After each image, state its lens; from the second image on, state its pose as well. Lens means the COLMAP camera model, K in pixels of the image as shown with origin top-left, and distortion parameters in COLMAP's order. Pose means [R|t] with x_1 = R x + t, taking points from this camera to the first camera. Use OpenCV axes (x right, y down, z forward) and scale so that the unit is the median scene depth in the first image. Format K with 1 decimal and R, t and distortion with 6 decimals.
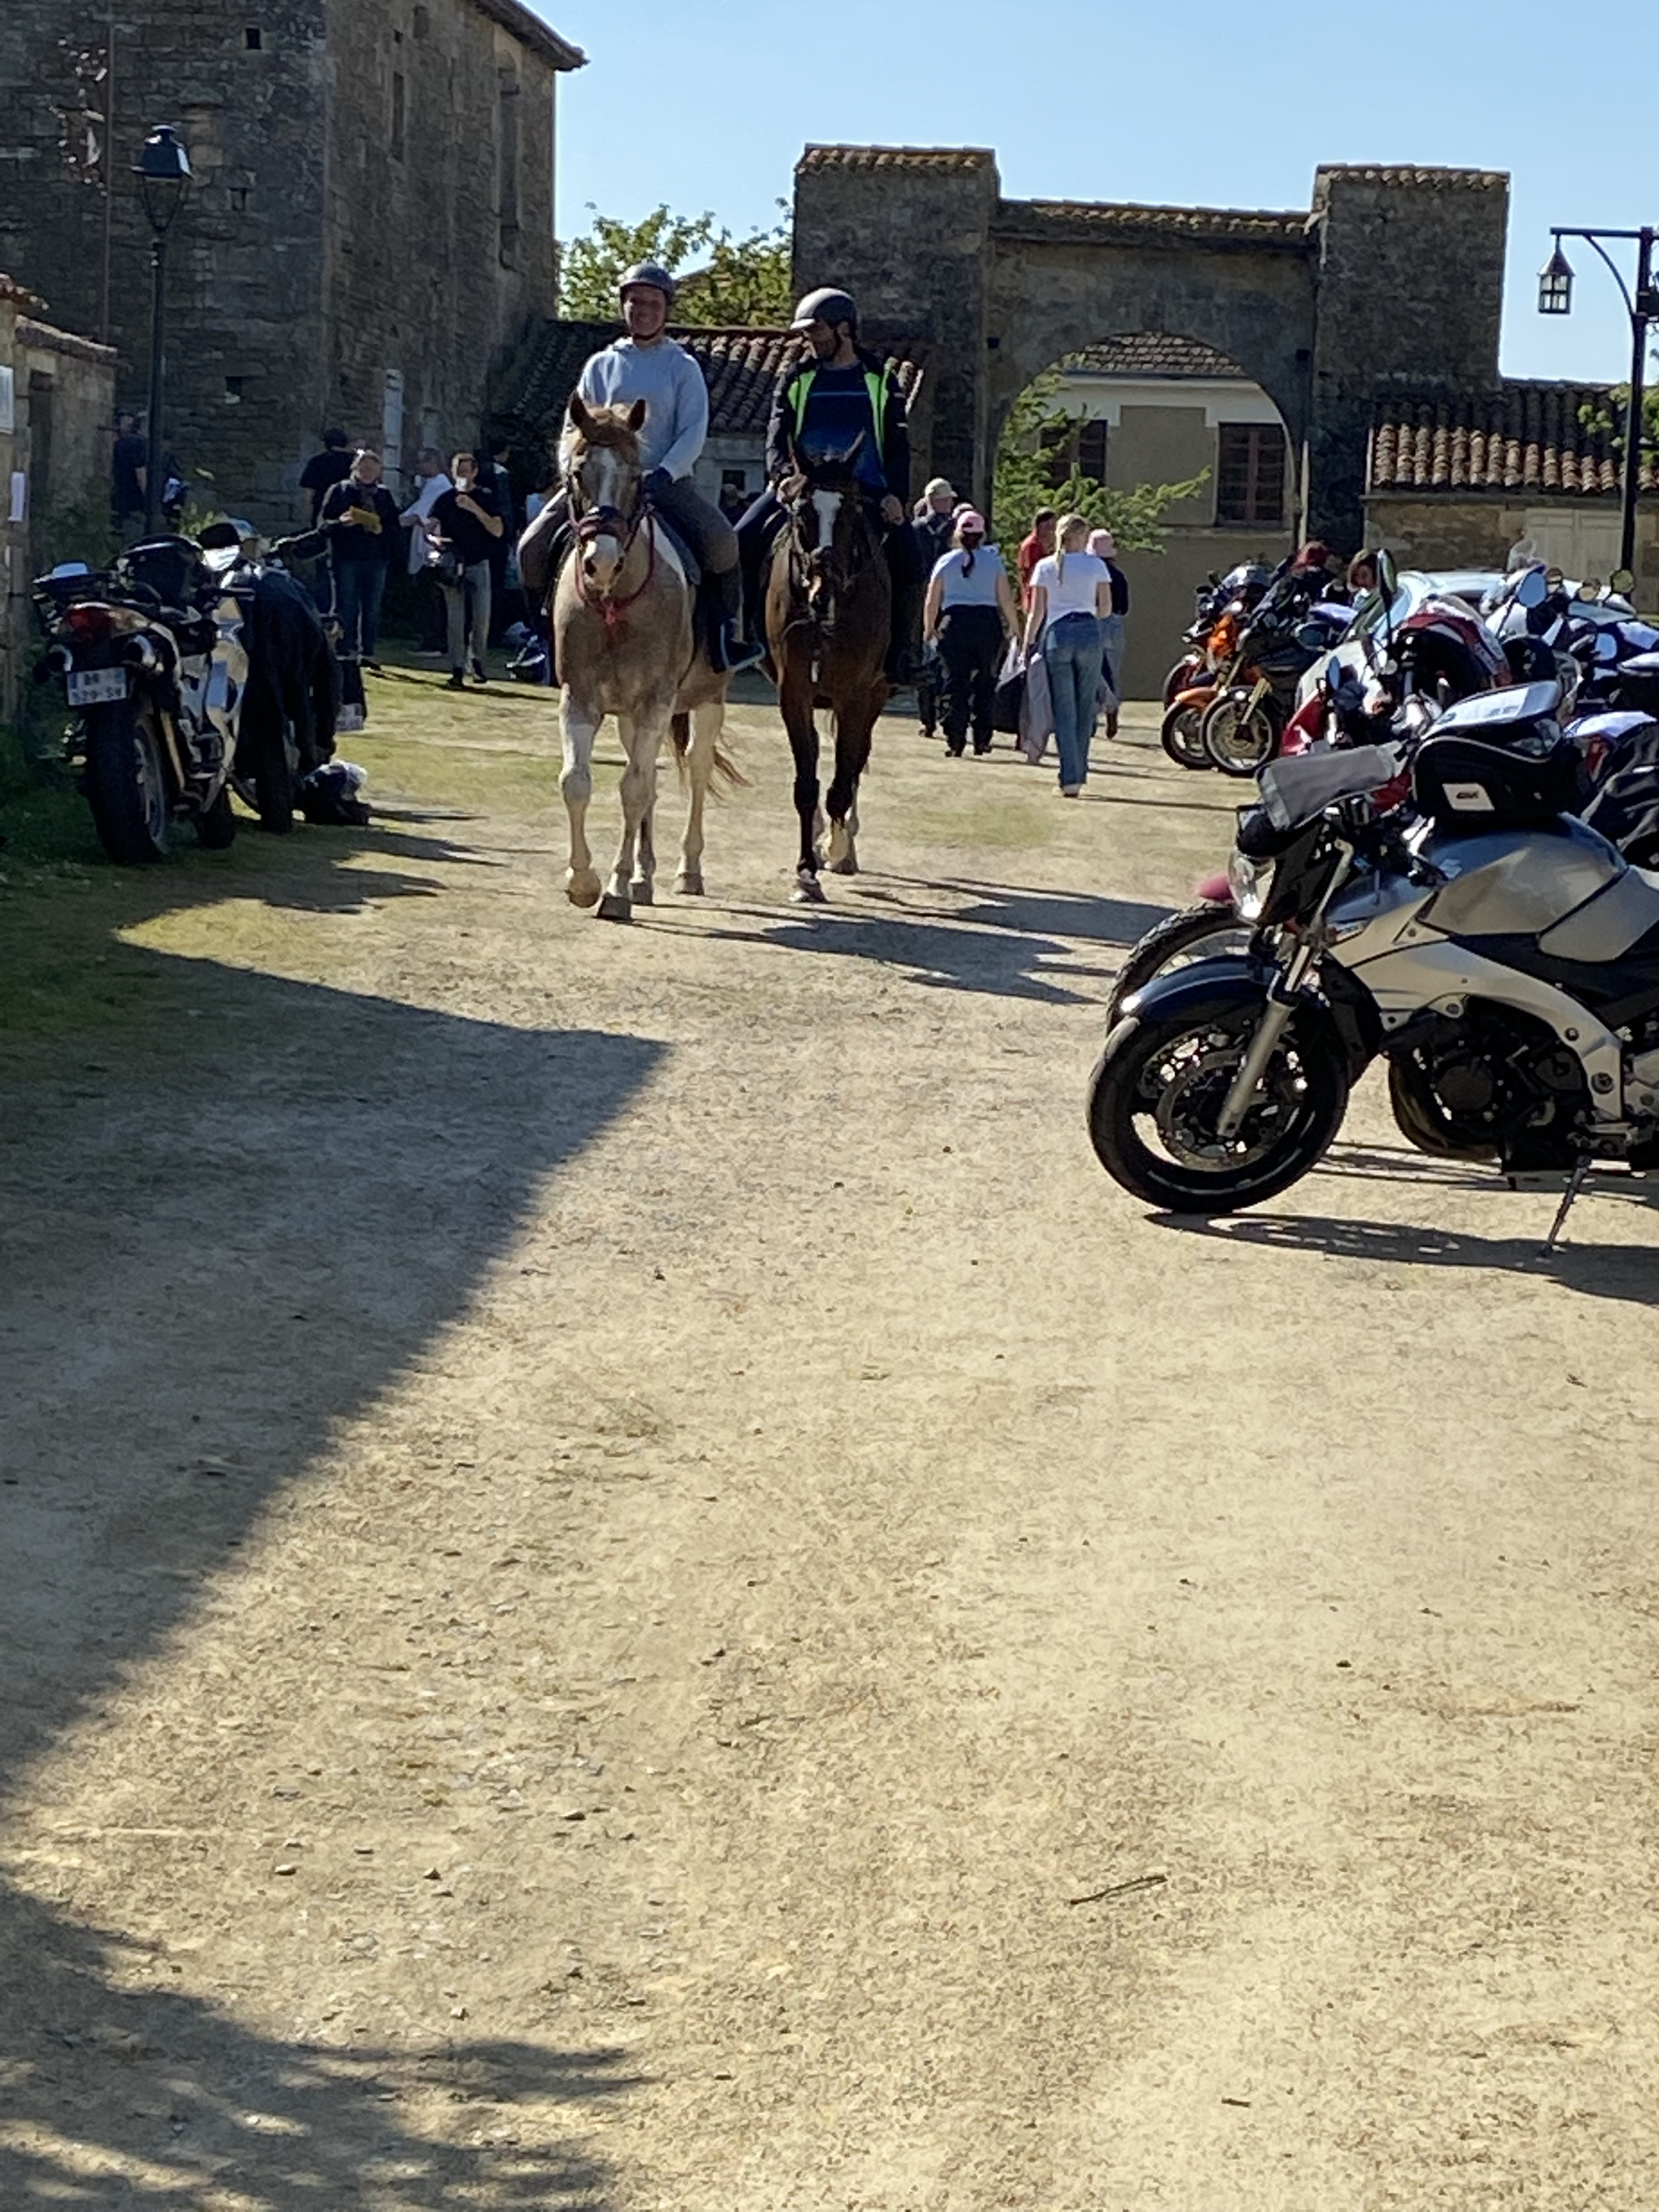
lens RADIAL K [[5450.0, 0, 812.9], [0, 5450.0, 1099.4], [0, 0, 1]] dist [0.152592, 0.000000]
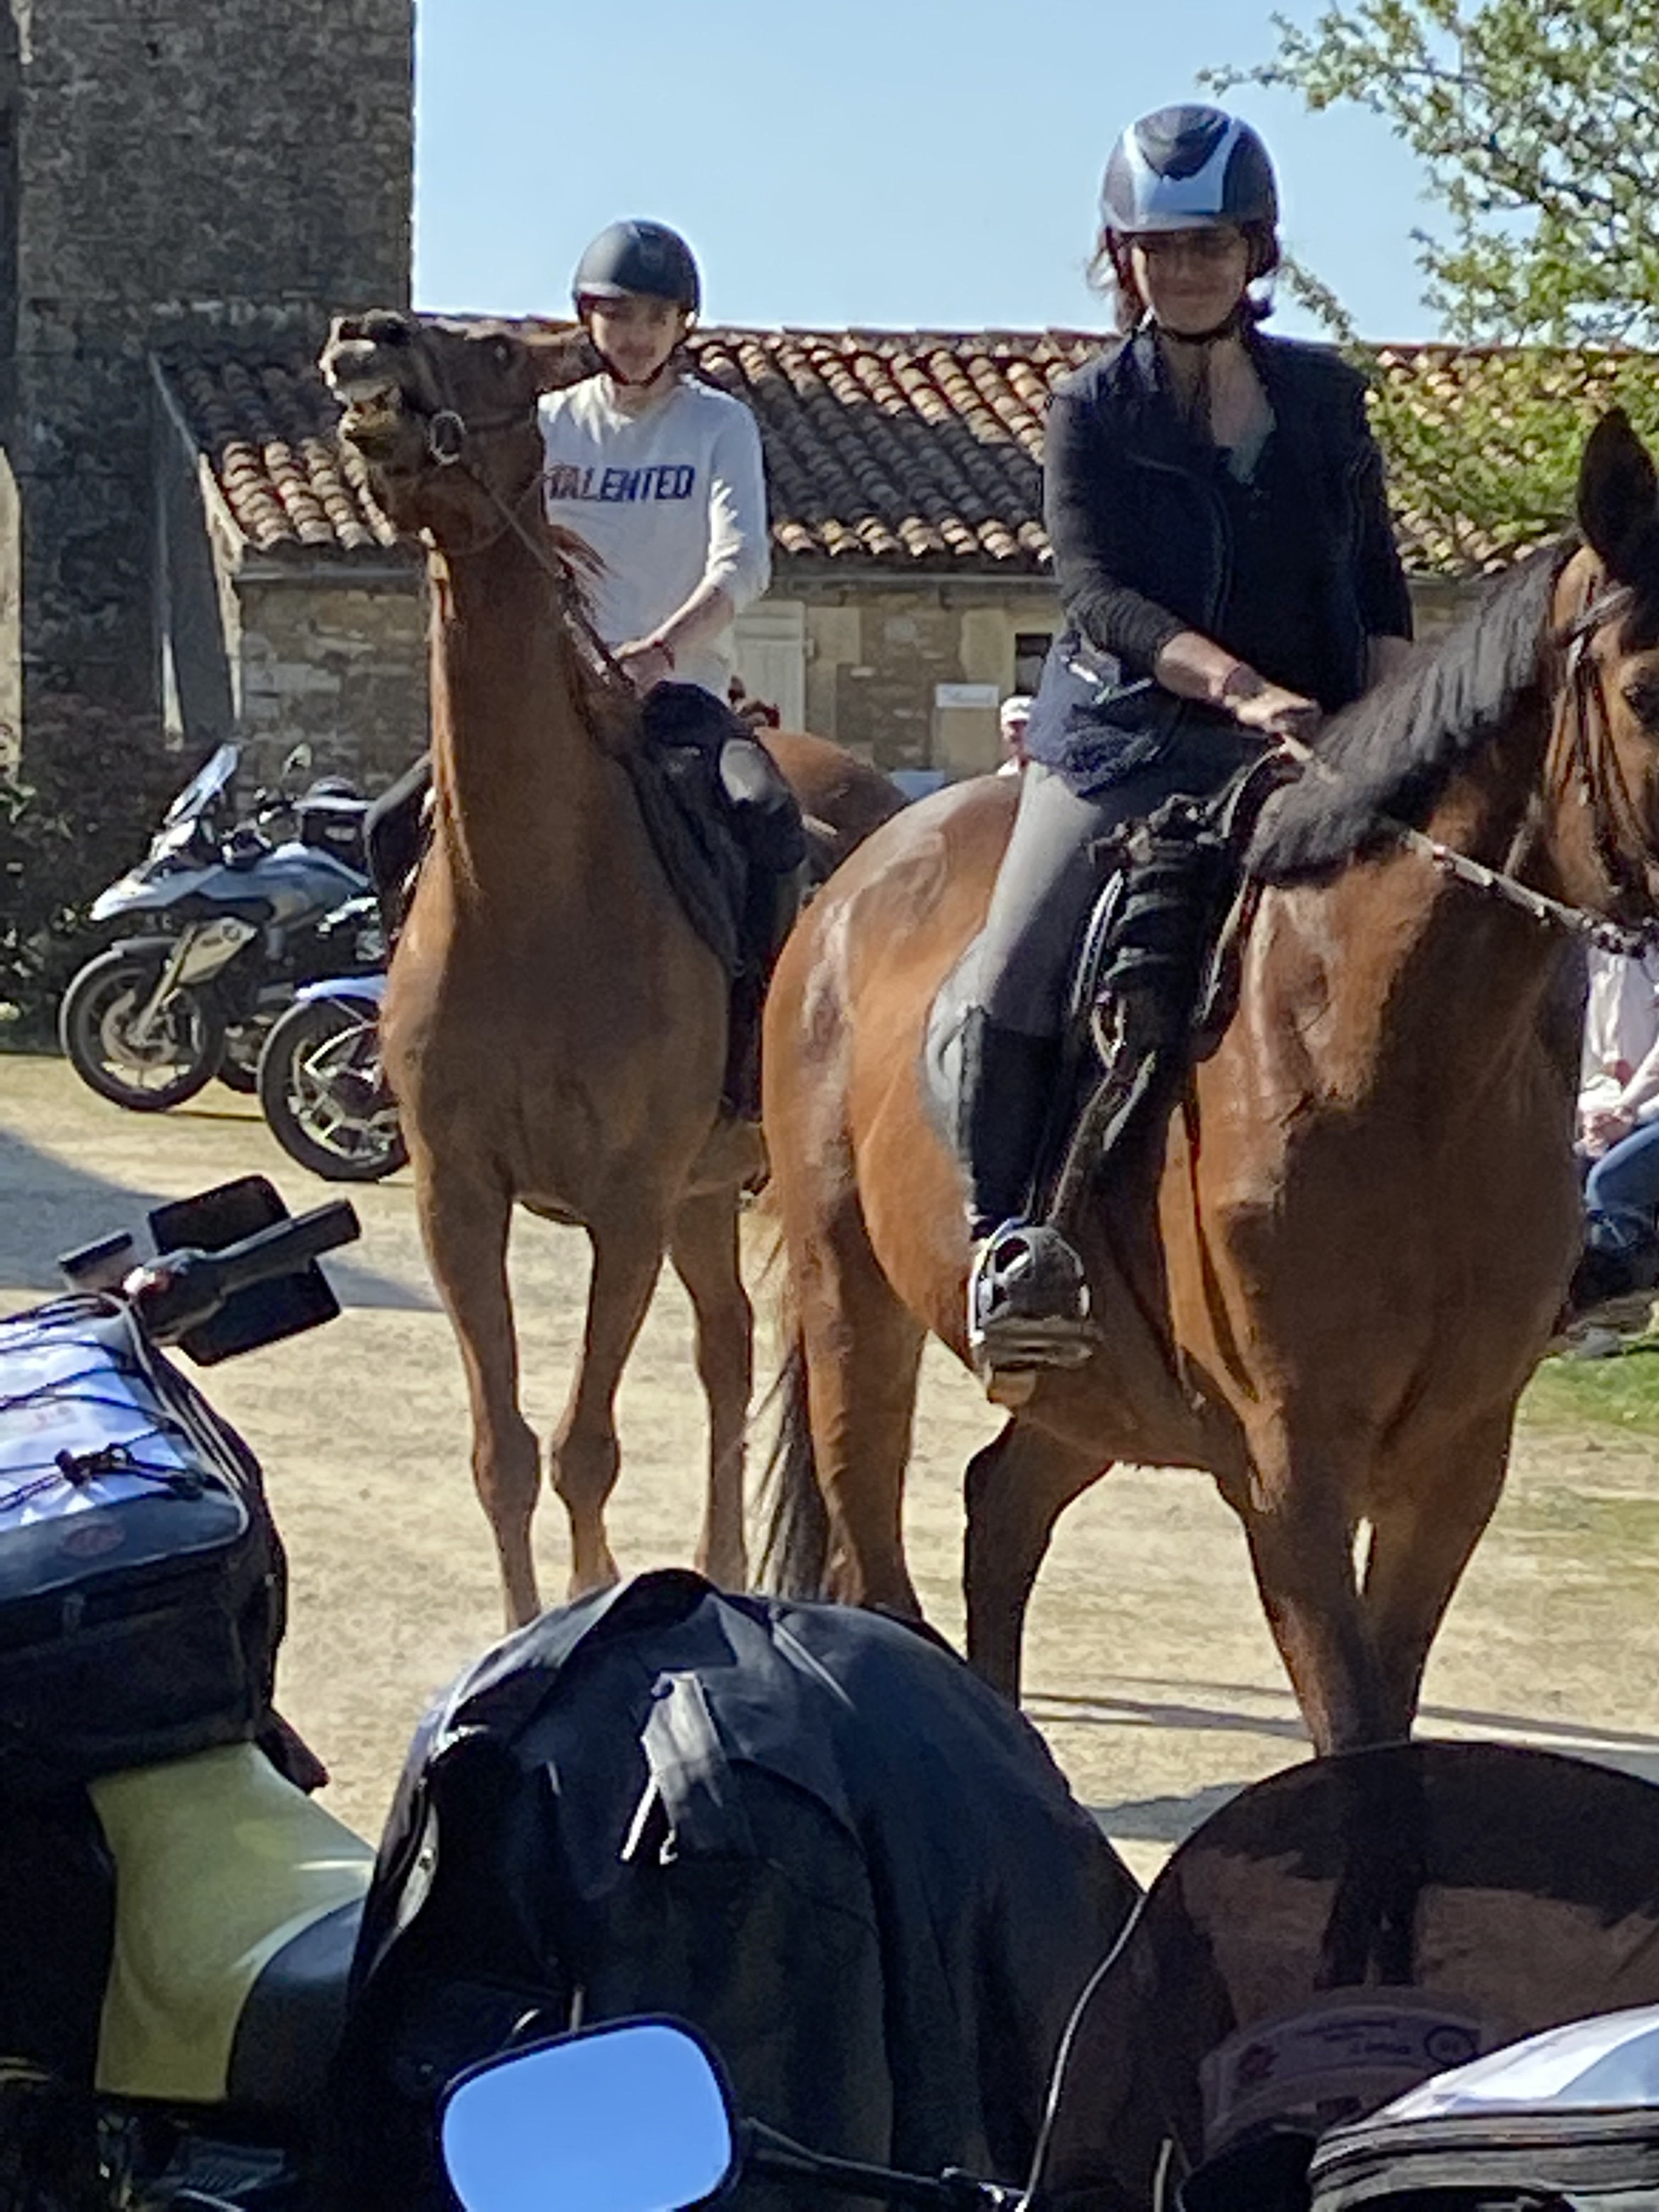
lens RADIAL K [[8660.5, 0, 827.0], [0, 8660.5, 1103.0], [0, 0, 1]] dist [0.204131, 0.000000]
pose [[0.952099, -0.035908, 0.303675, -0.065646], [0.047825, 0.998346, -0.031893, -0.039510], [-0.302028, 0.044888, 0.952242, 0.291069]]
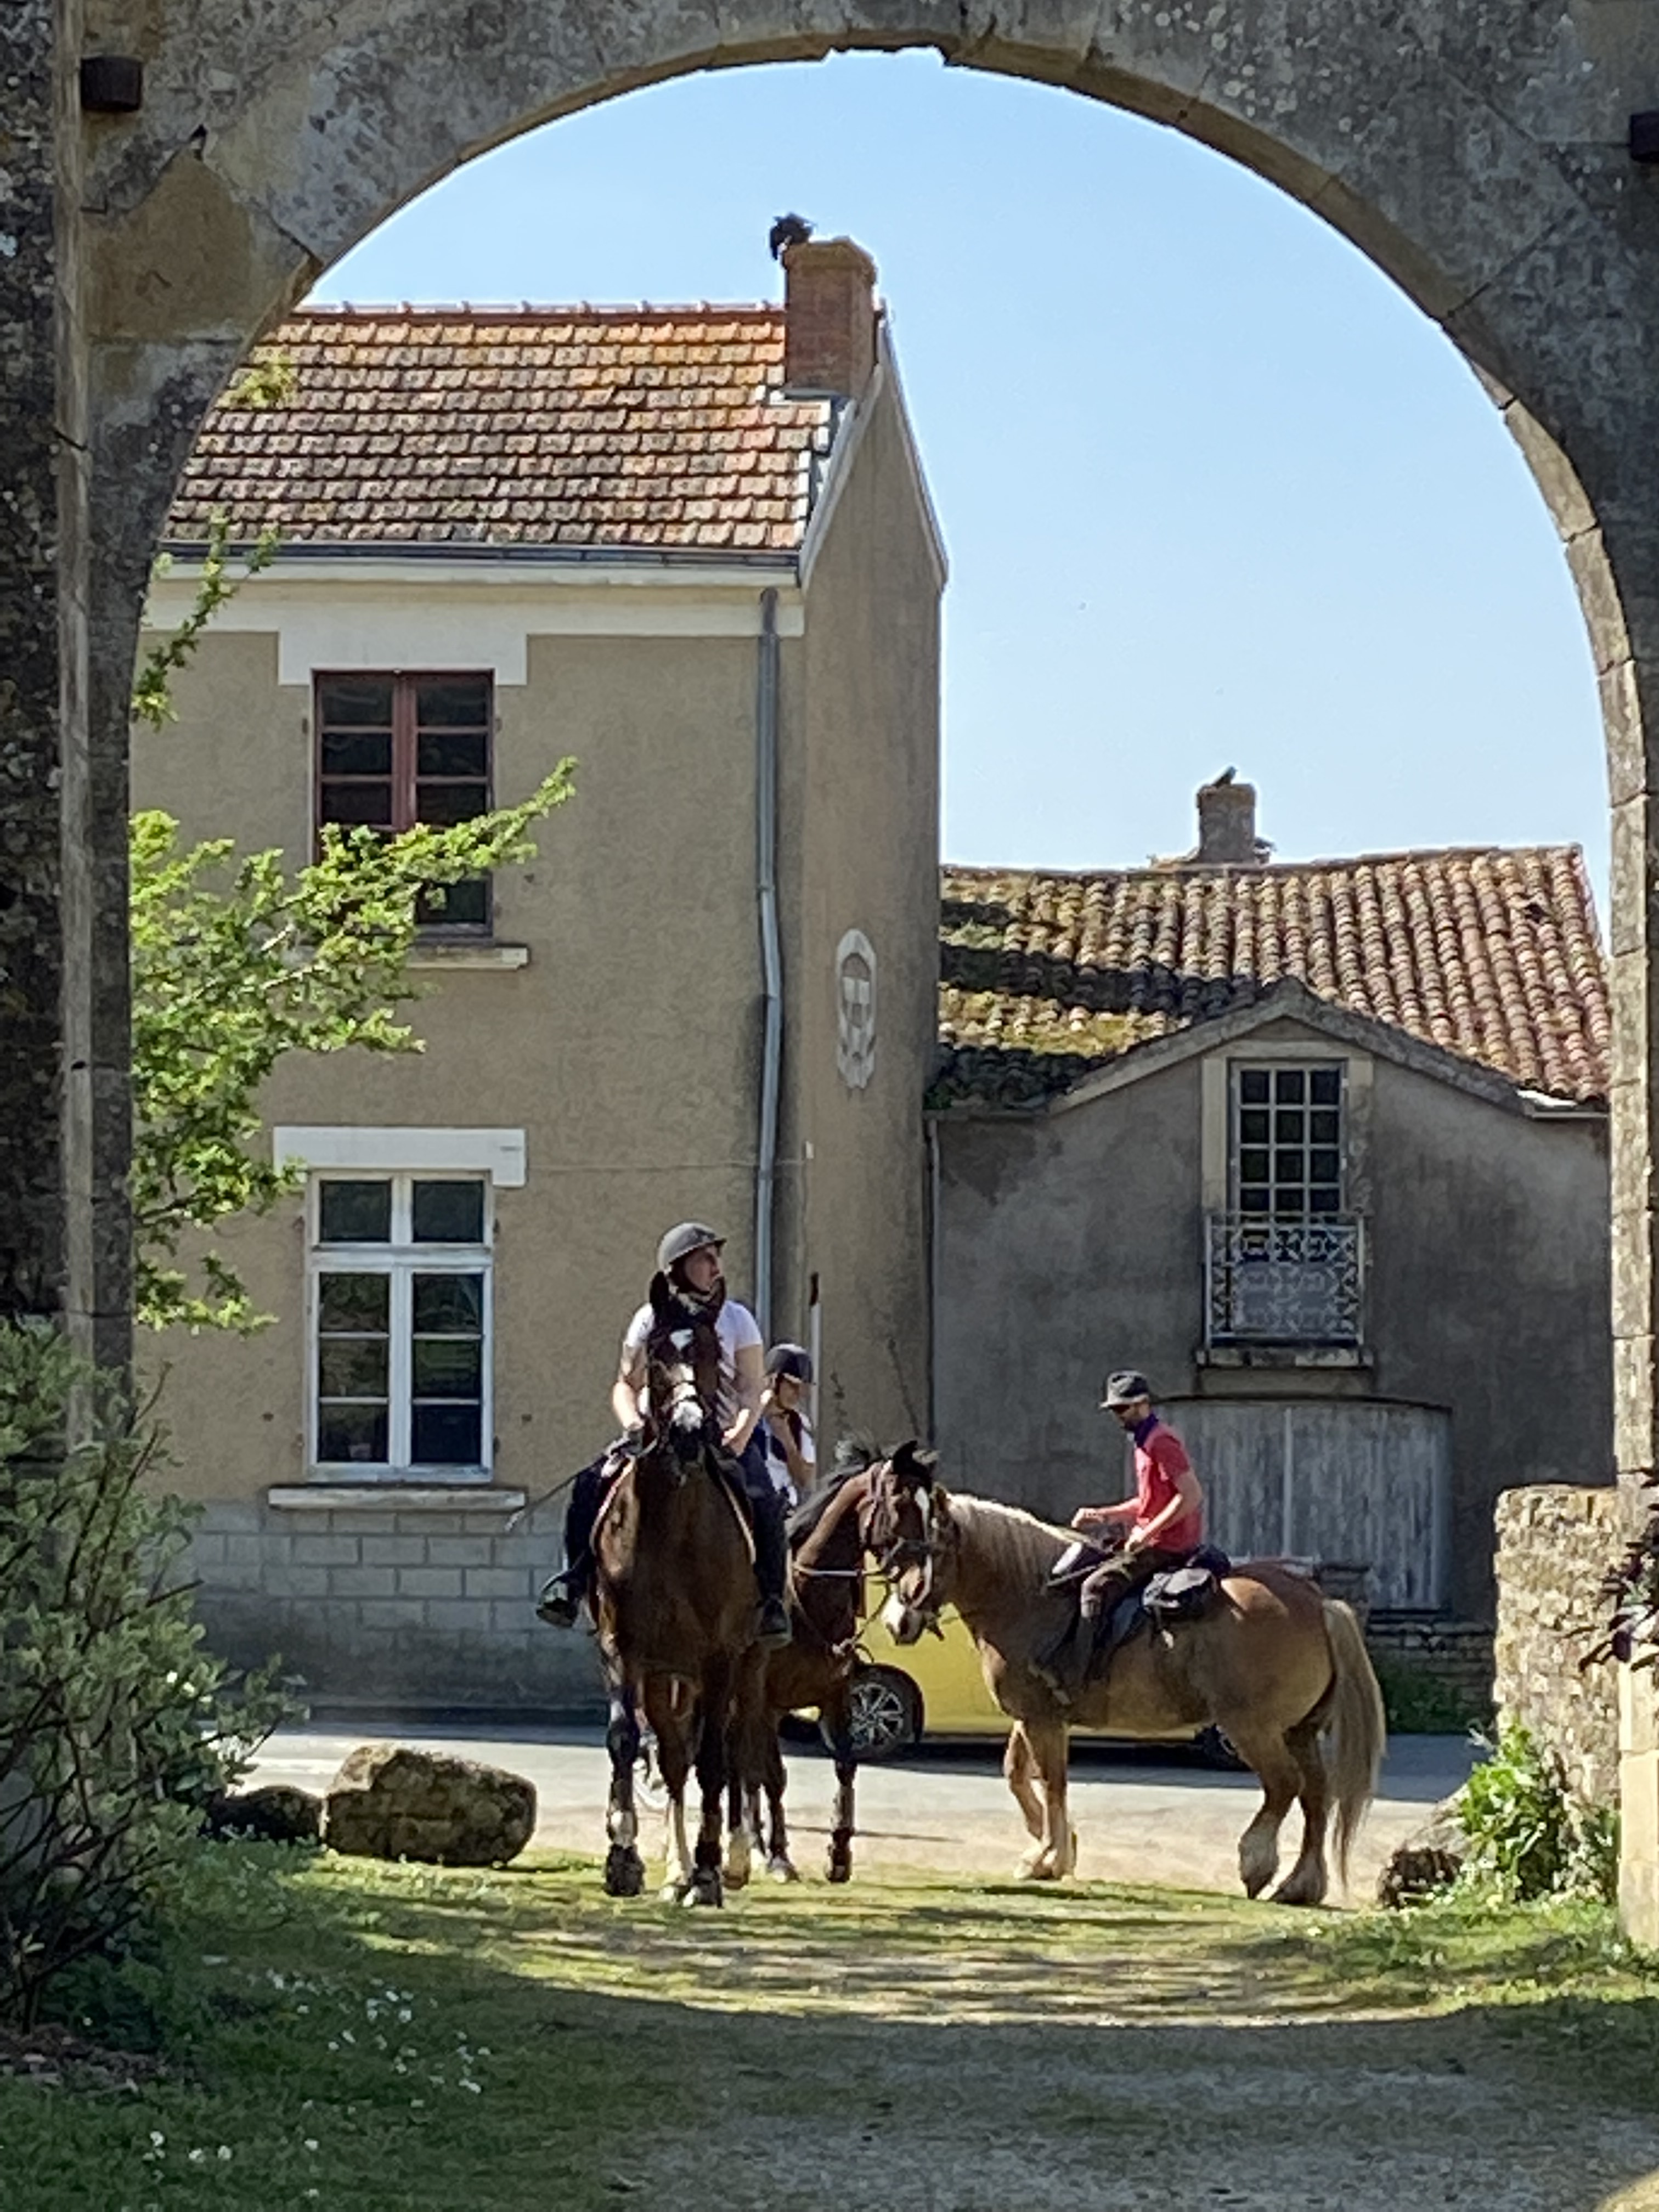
lens RADIAL K [[7409.4, 0, 783.5], [0, 7409.4, 1094.1], [0, 0, 1]] dist [0.116803, 0.000000]
pose [[0.979027, -0.031359, 0.201305, 0.002574], [0.047133, 0.996140, -0.074049, -0.083030], [-0.198206, 0.081984, 0.976726, 0.746269]]
